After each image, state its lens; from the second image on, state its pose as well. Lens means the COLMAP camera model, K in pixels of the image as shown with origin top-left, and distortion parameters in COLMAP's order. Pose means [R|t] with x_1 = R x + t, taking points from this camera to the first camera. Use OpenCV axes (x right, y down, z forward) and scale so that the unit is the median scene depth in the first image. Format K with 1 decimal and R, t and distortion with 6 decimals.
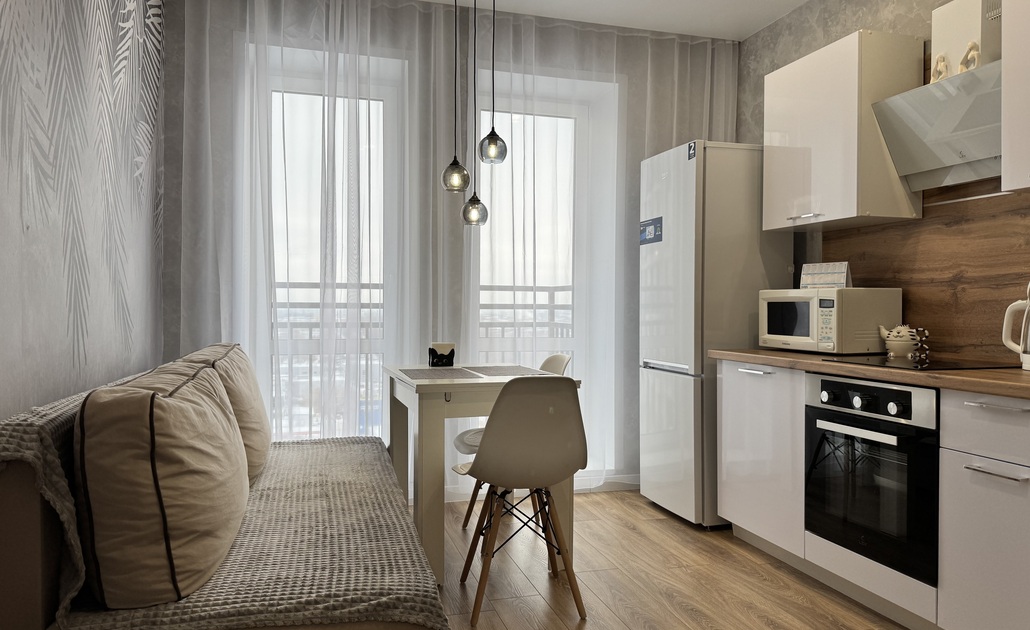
lens RADIAL K [[720.3, 0, 515.0], [0, 720.3, 315.0], [0, 0, 1]] dist [0.084643, -0.132238]
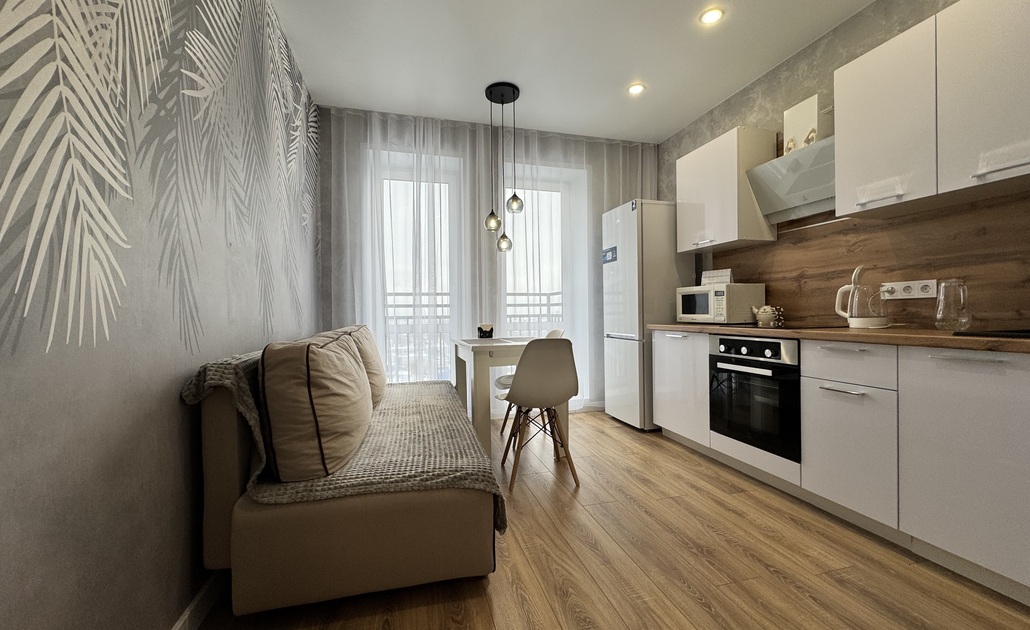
lens RADIAL K [[409.7, 0, 517.6], [0, 409.7, 318.2], [0, 0, 1]] dist [-0.007300, -0.000129]
pose [[0.999778, -0.016662, -0.012913, -0.019267], [0.016706, 0.999855, 0.003377, 0.030105], [0.012855, -0.003592, 0.999911, 0.069014]]
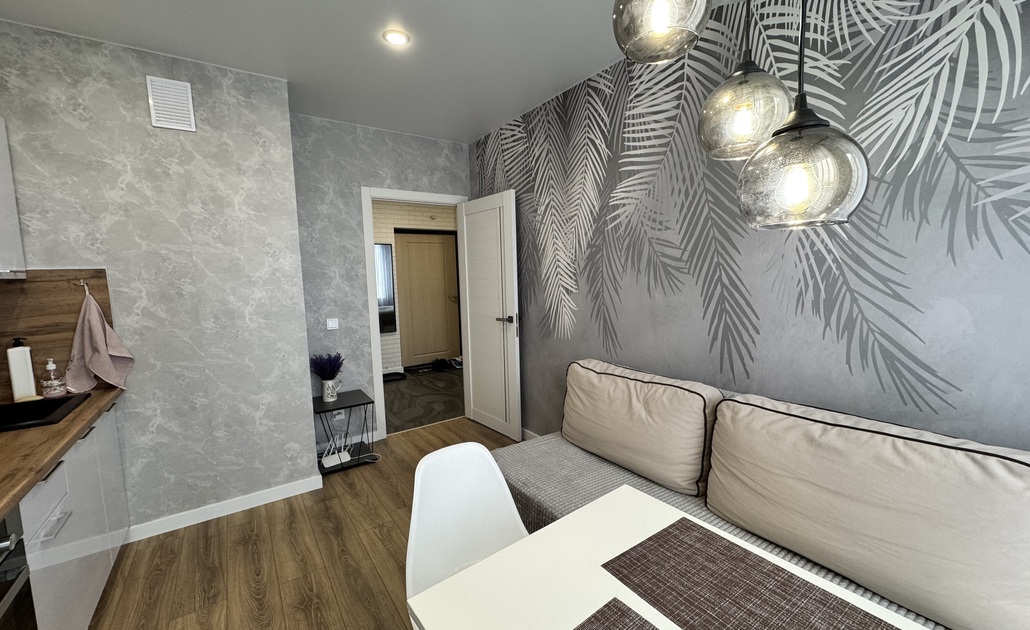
lens RADIAL K [[409.7, 0, 517.6], [0, 409.7, 318.2], [0, 0, 1]] dist [-0.007300, -0.000129]
pose [[-0.946265, 0.056540, -0.318412, 0.092312], [0.020376, 0.993065, 0.115784, -0.120994], [0.322750, 0.103075, -0.940855, 1.221794]]
